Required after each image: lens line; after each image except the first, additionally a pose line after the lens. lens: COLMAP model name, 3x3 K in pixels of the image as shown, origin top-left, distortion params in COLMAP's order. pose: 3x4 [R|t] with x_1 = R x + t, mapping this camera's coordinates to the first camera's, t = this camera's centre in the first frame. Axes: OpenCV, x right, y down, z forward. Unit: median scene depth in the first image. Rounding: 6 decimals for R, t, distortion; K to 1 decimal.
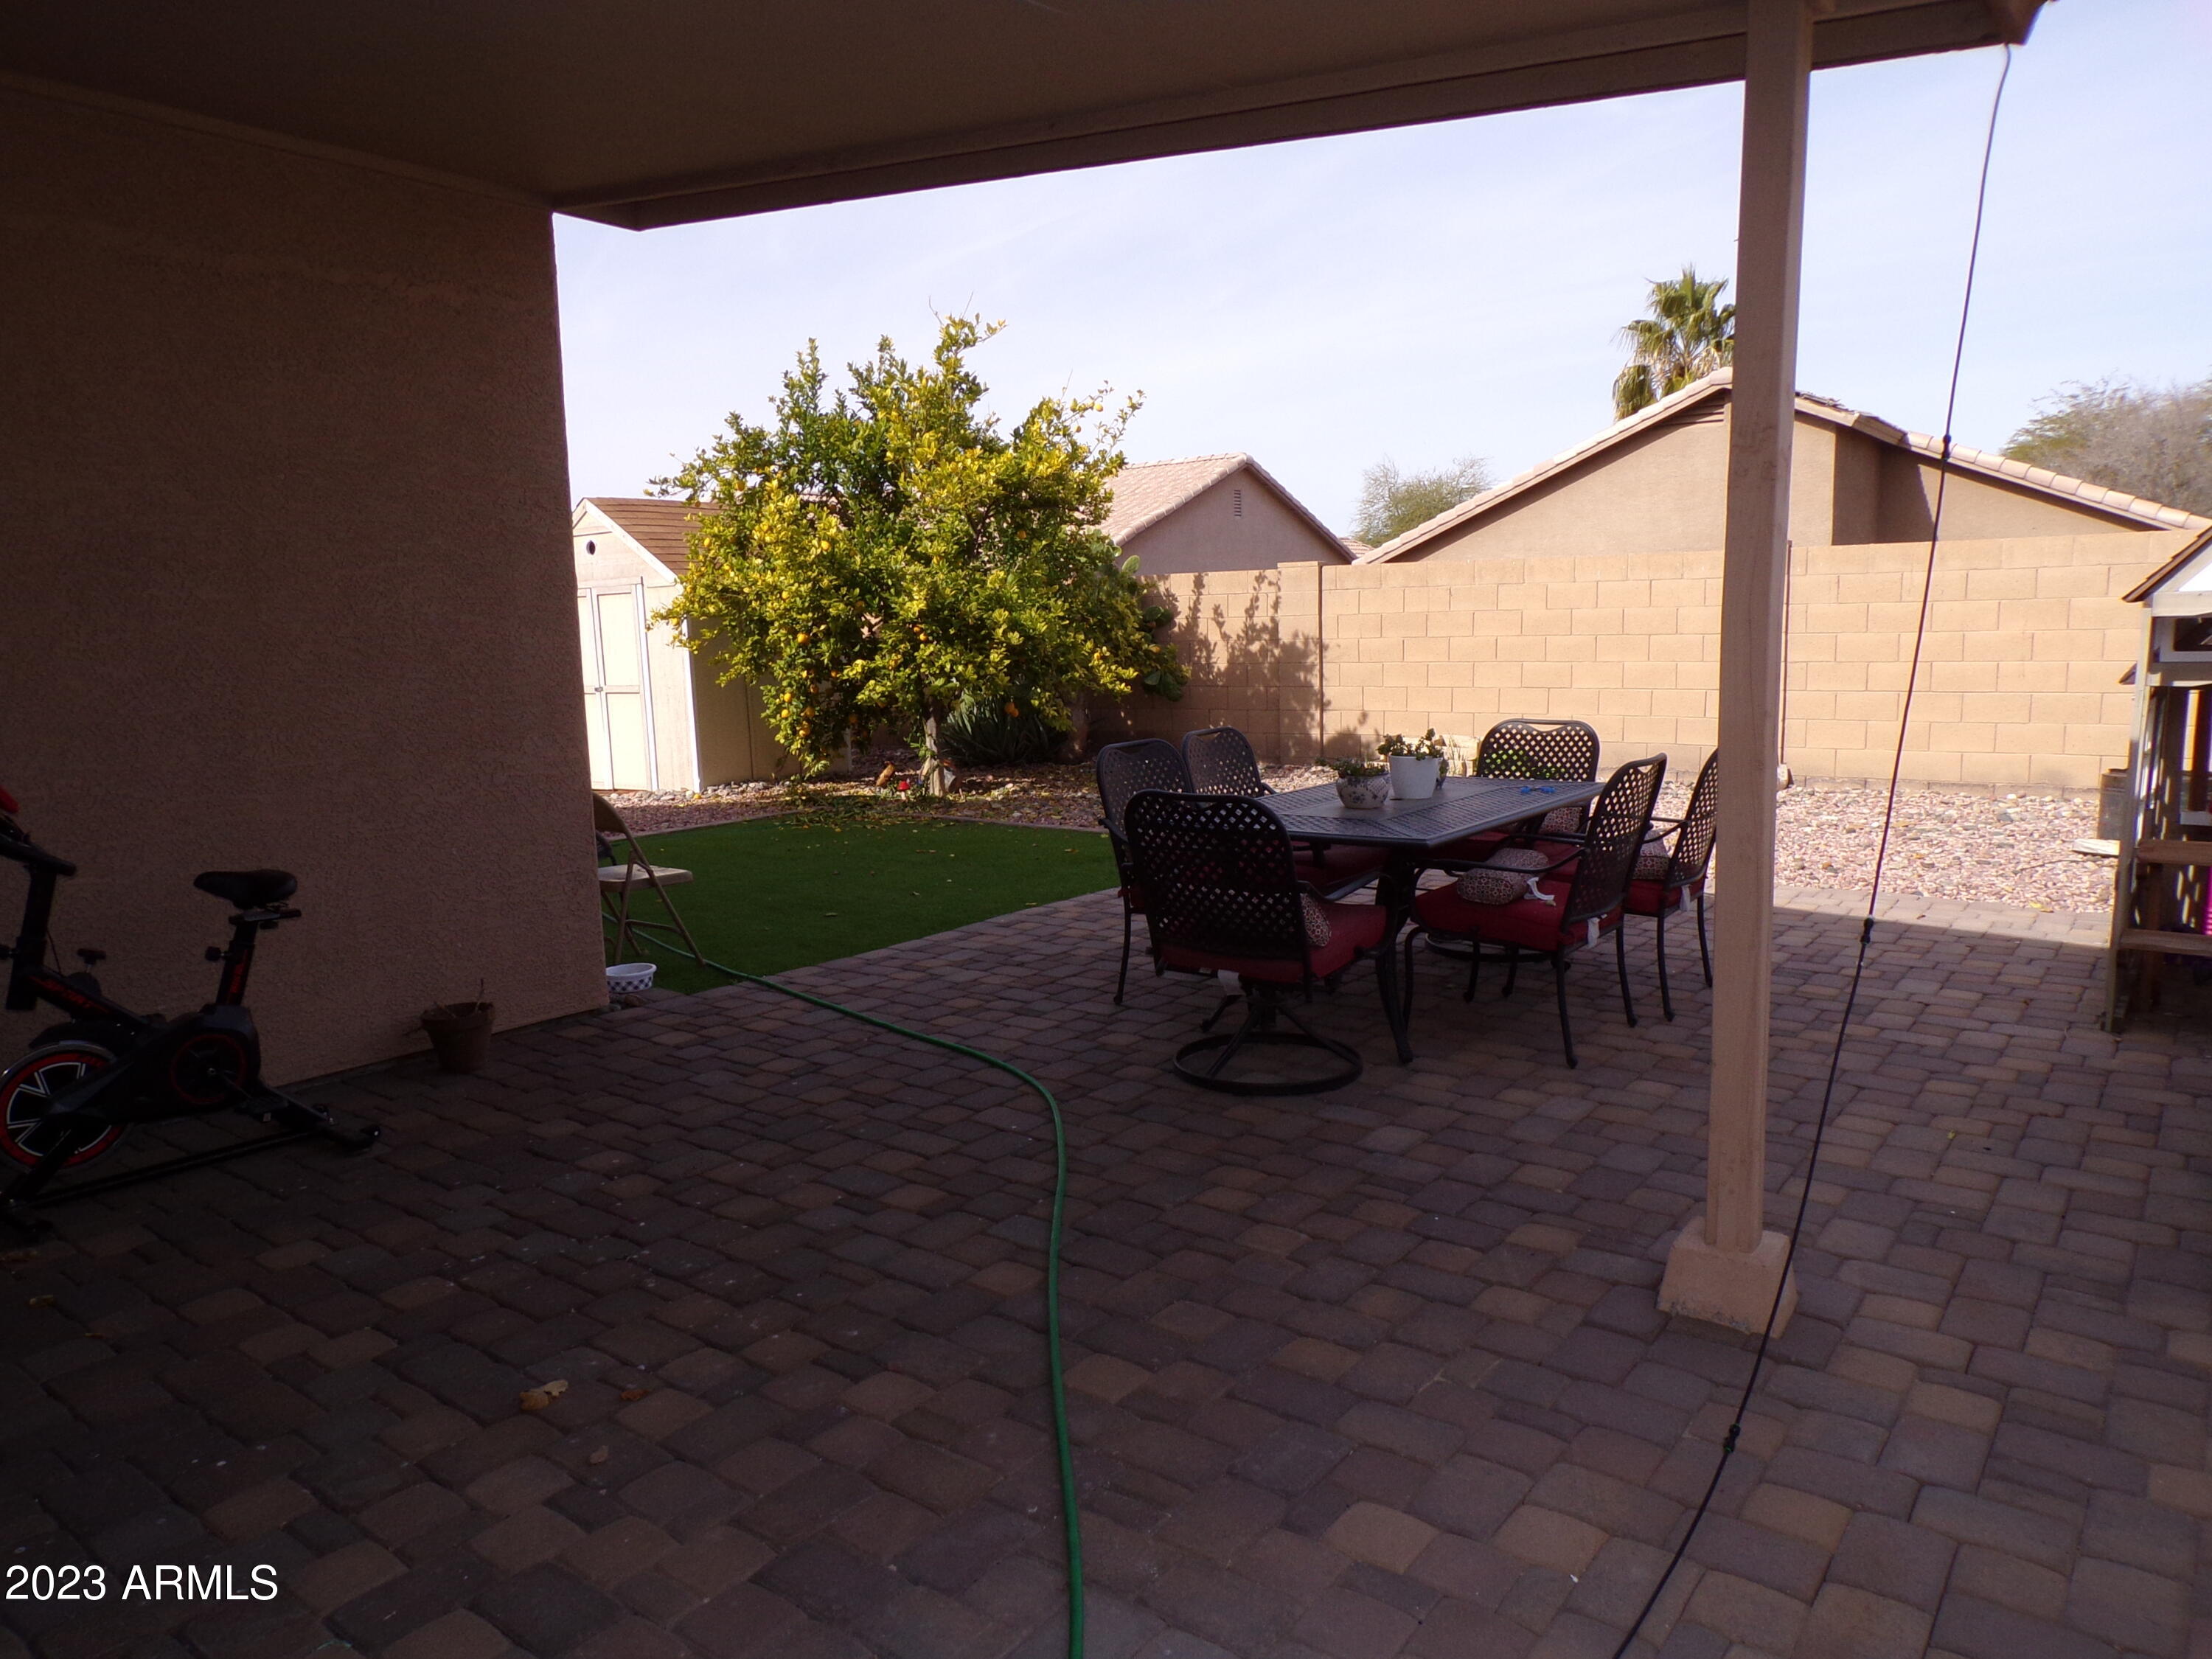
lens RADIAL K [[1483.2, 0, 1108.7], [0, 1483.2, 831.5], [0, 0, 1]] dist [-0.022073, 0.013711]
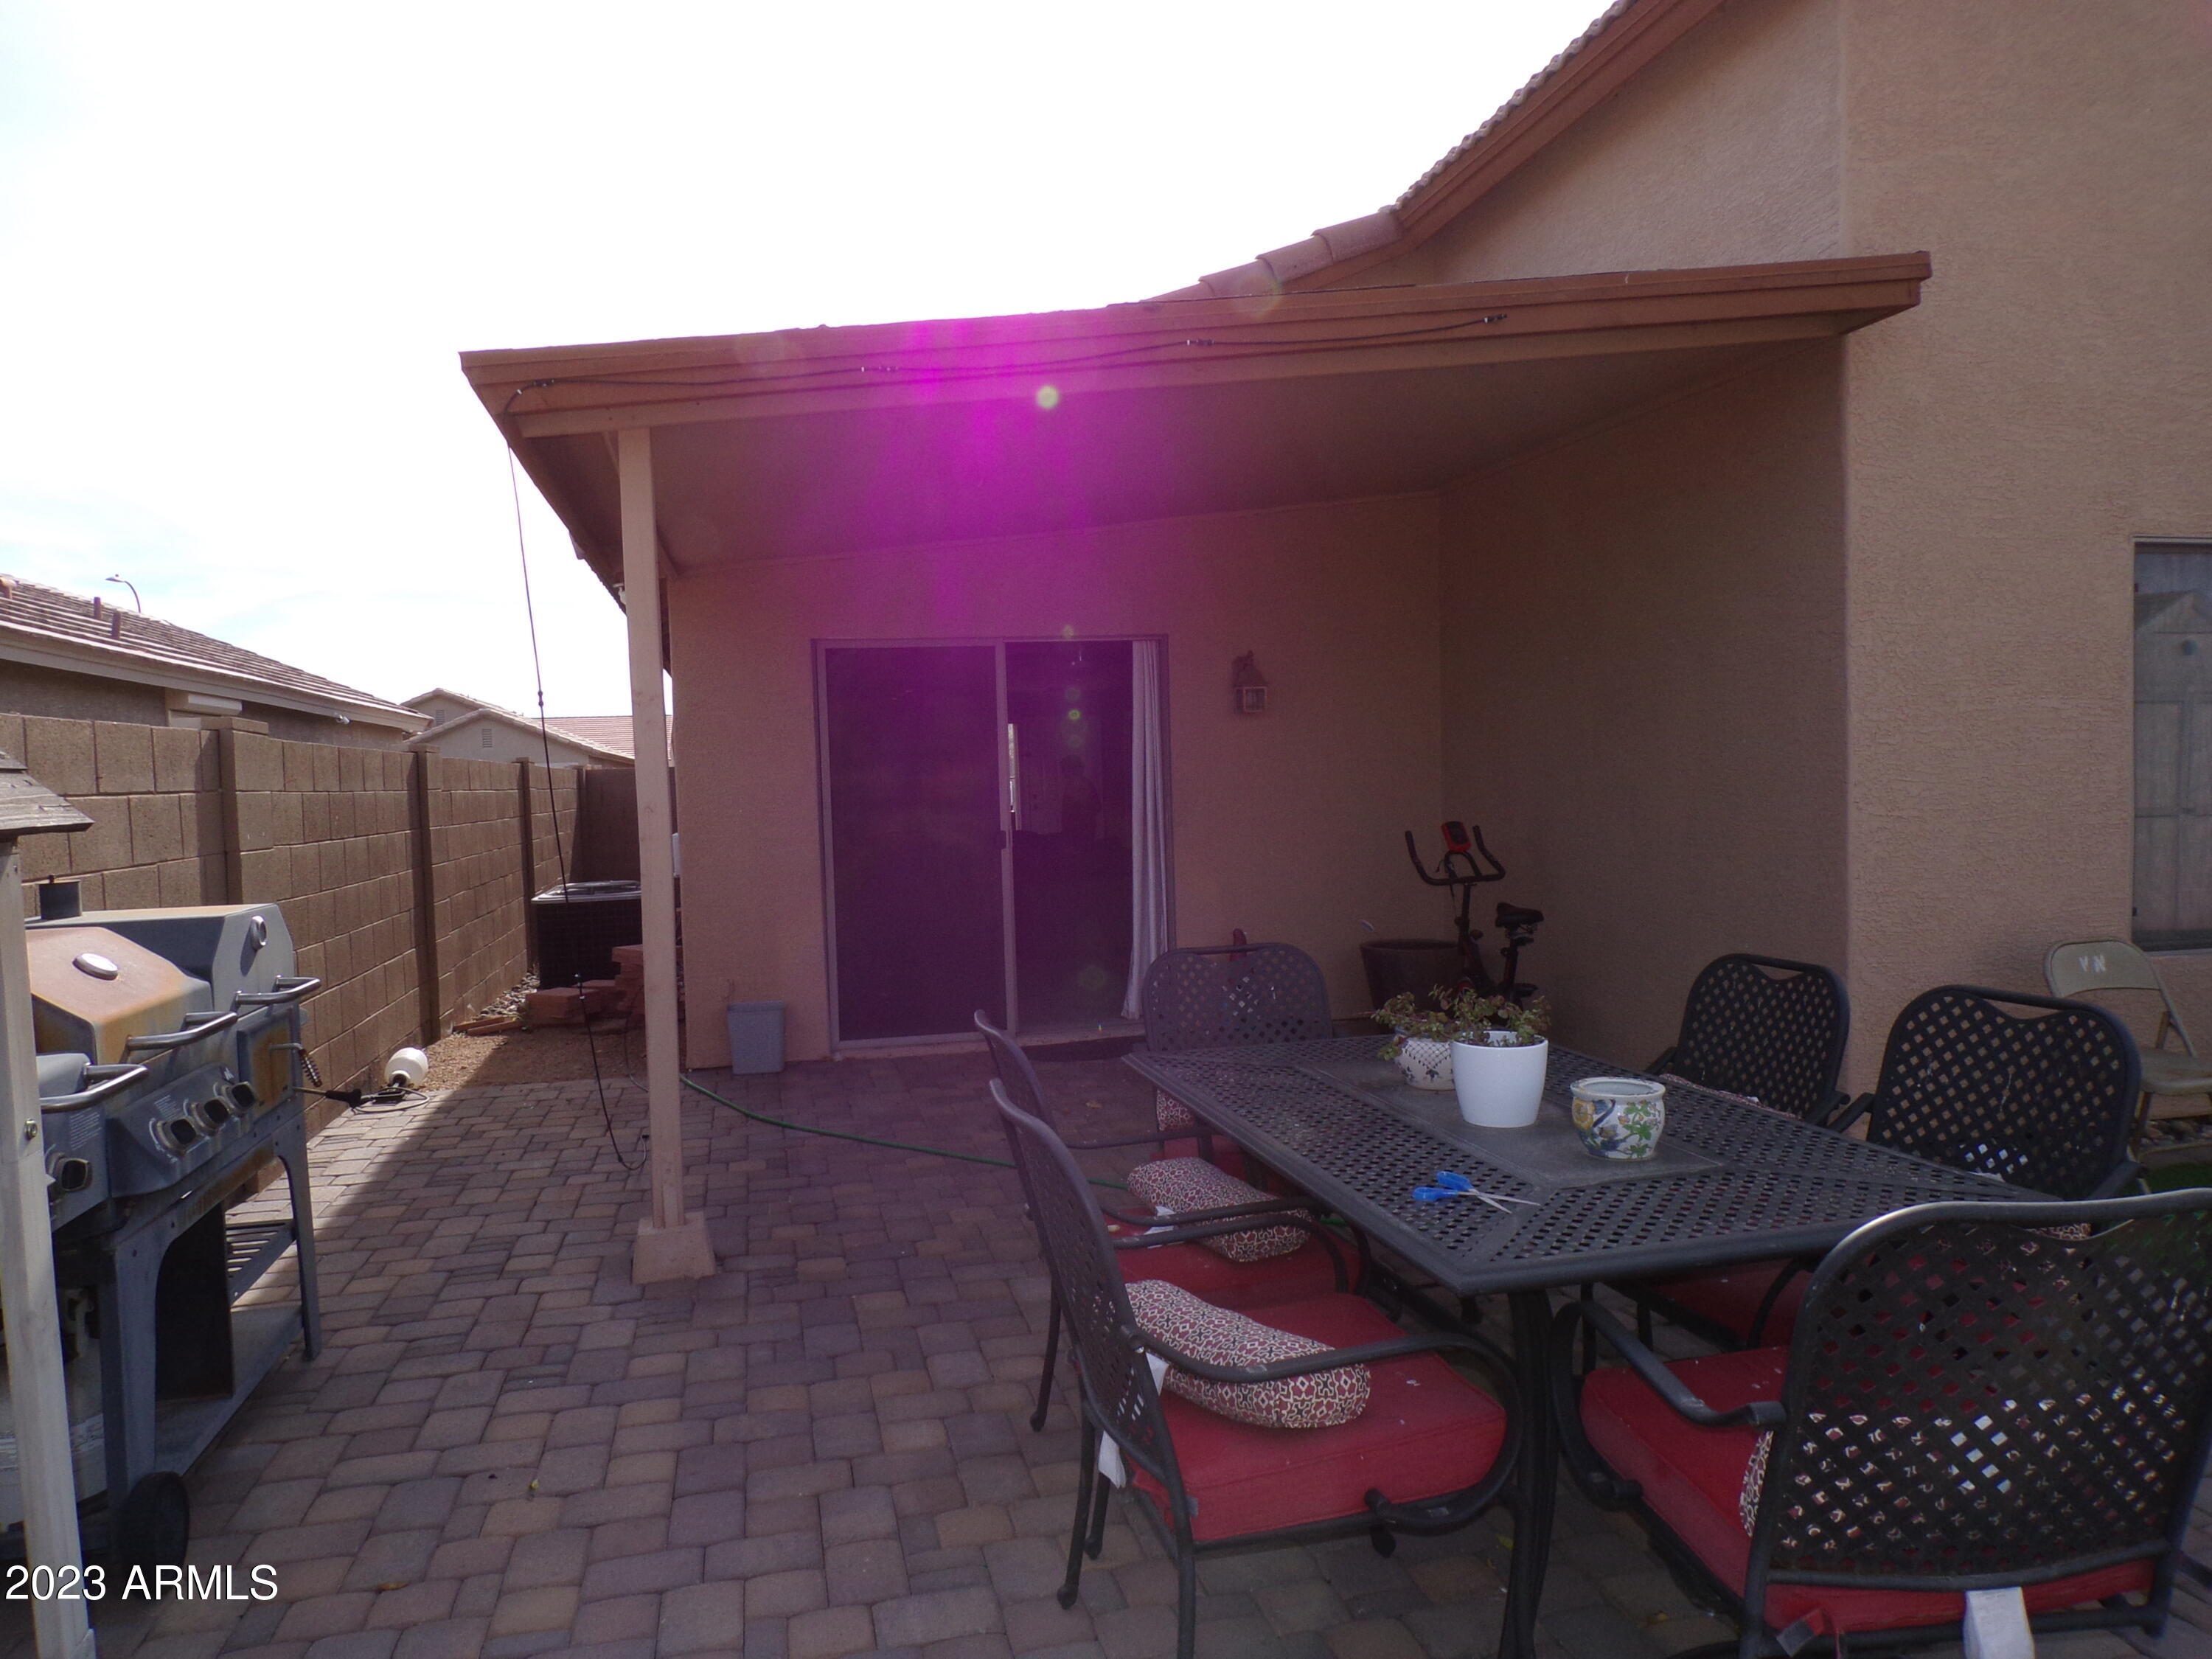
lens RADIAL K [[1483.2, 0, 1094.2], [0, 1483.2, 850.6], [0, 0, 1]] dist [-0.022073, 0.013711]
pose [[-0.633900, 0.088664, -0.768316, 0.884518], [-0.064028, 0.983981, 0.166378, -0.250026], [0.770760, 0.154661, -0.618069, 1.538379]]
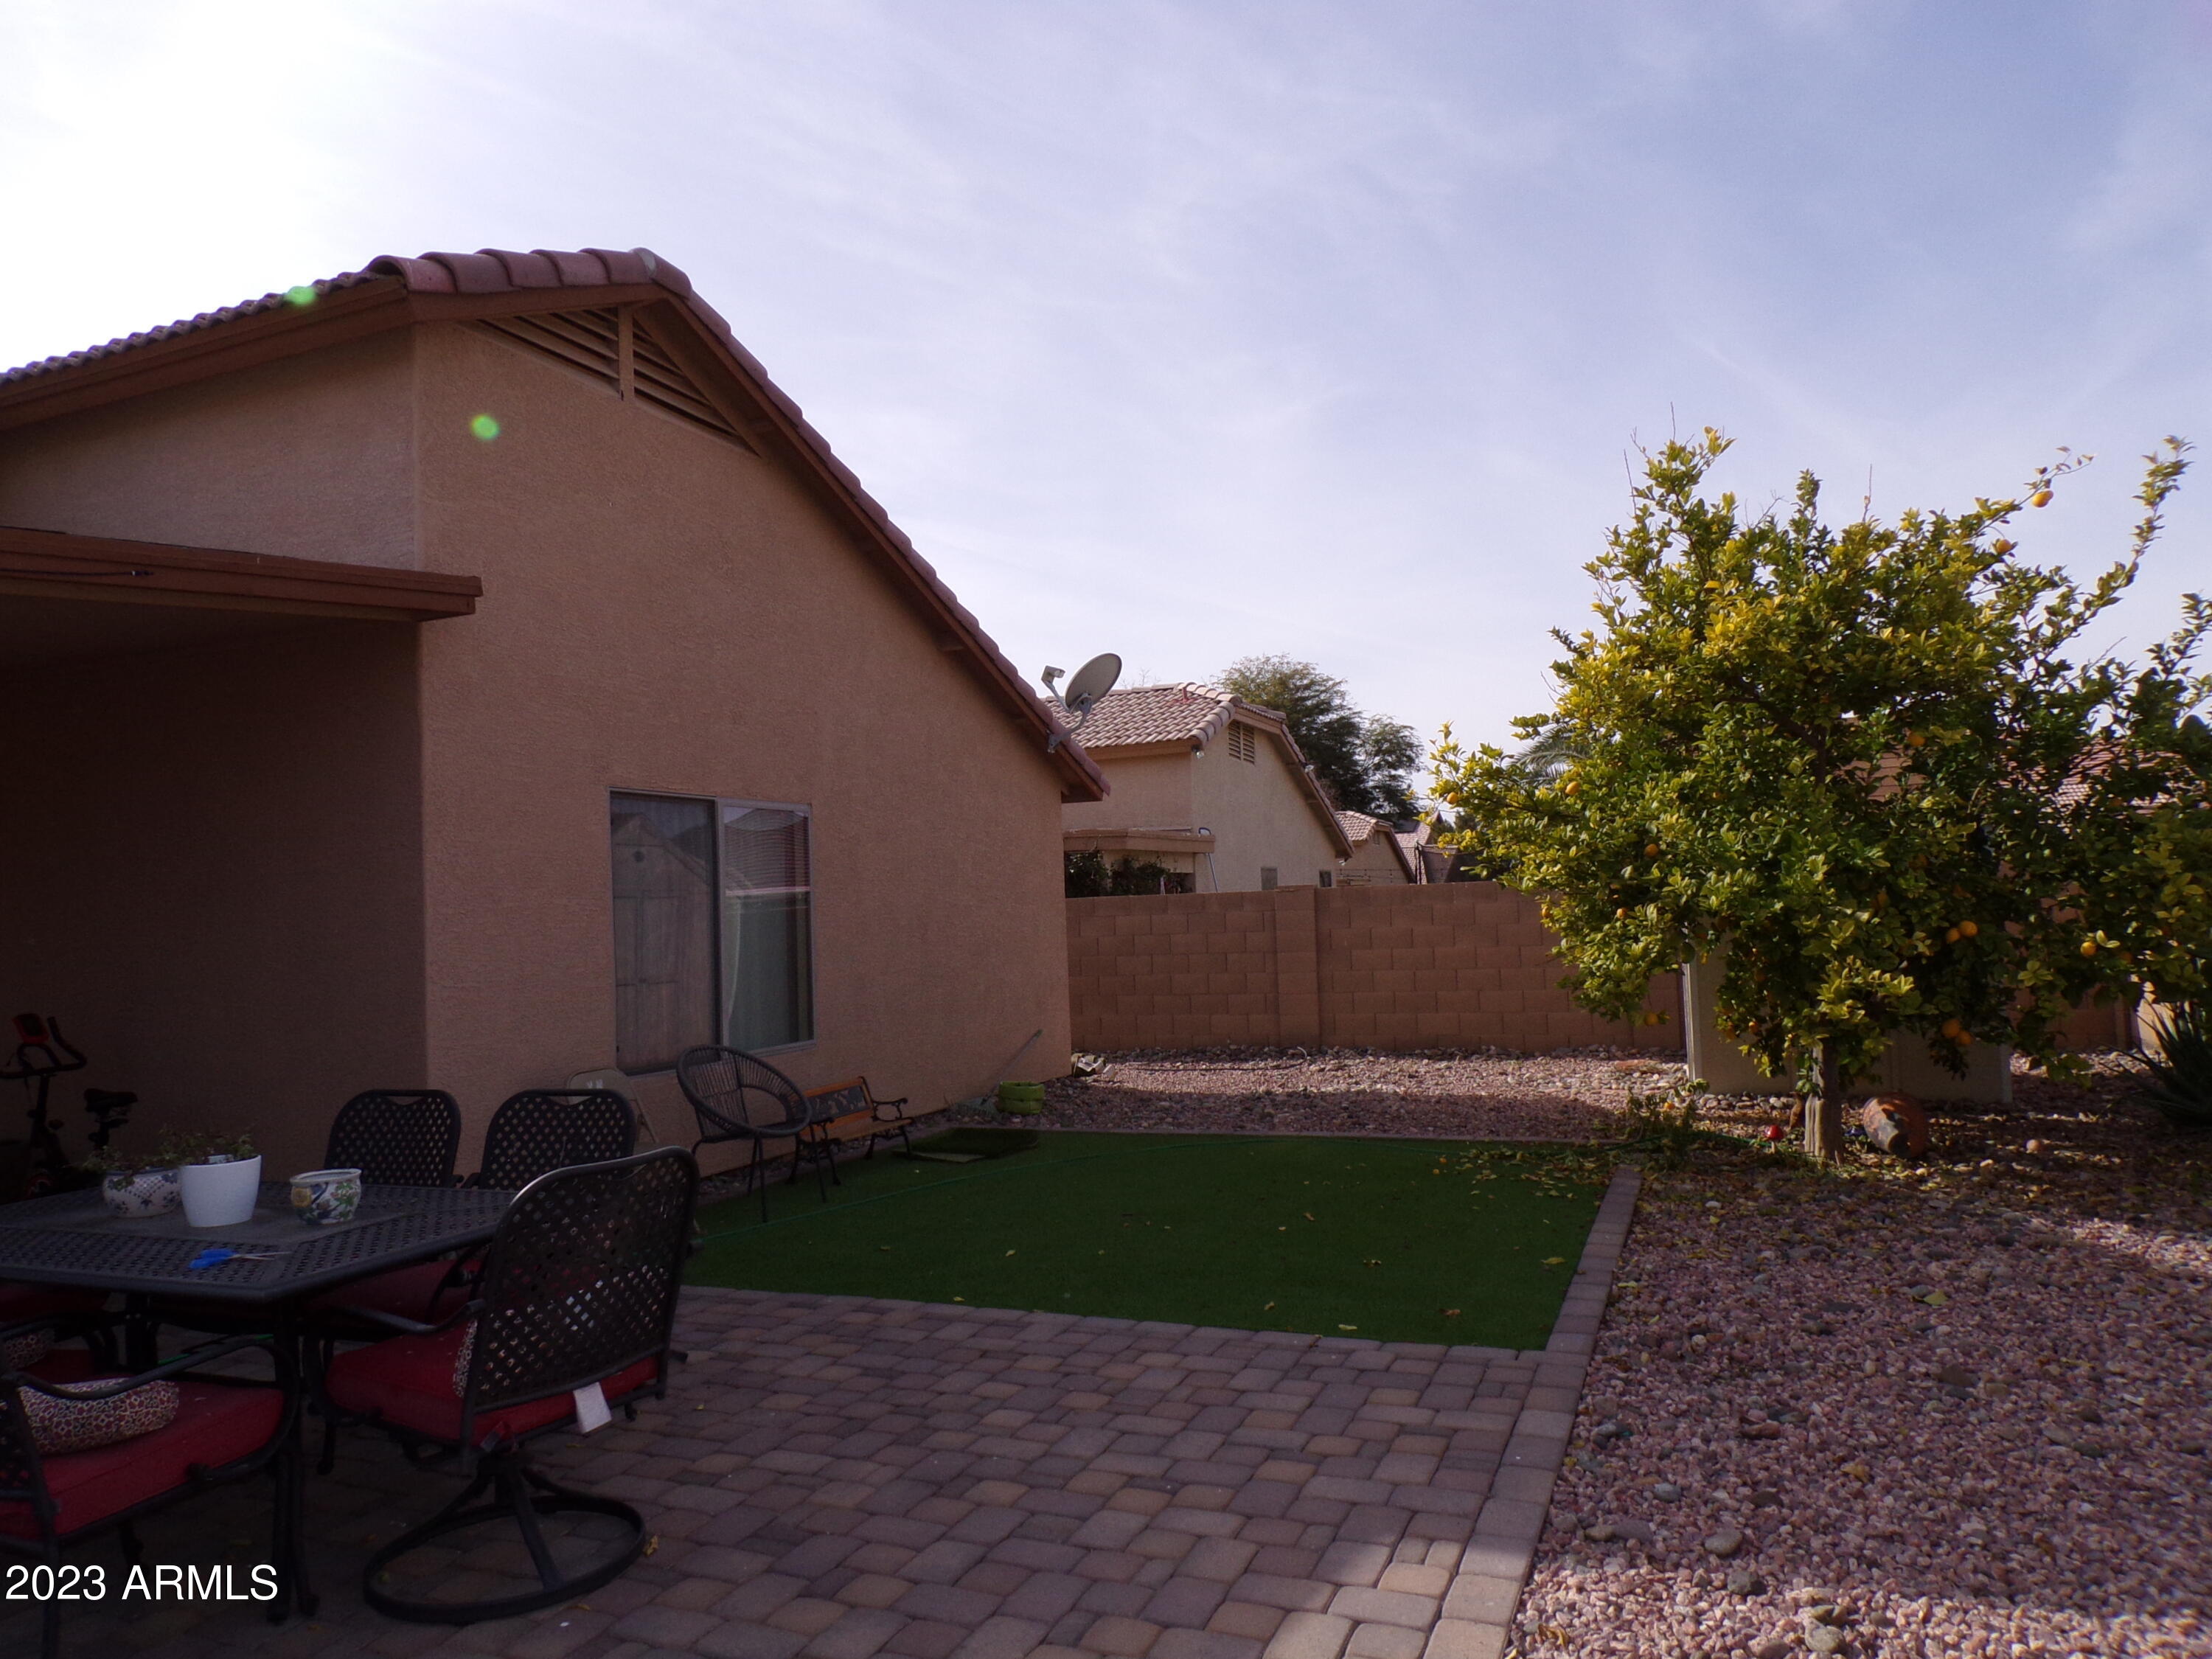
lens RADIAL K [[1483.2, 0, 1100.6], [0, 1483.2, 829.1], [0, 0, 1]] dist [-0.022073, 0.013711]
pose [[0.250656, -0.032249, -0.967539, 1.239885], [-0.106373, 0.992476, -0.060638, -0.263530], [0.962214, 0.118120, 0.245340, 1.544182]]
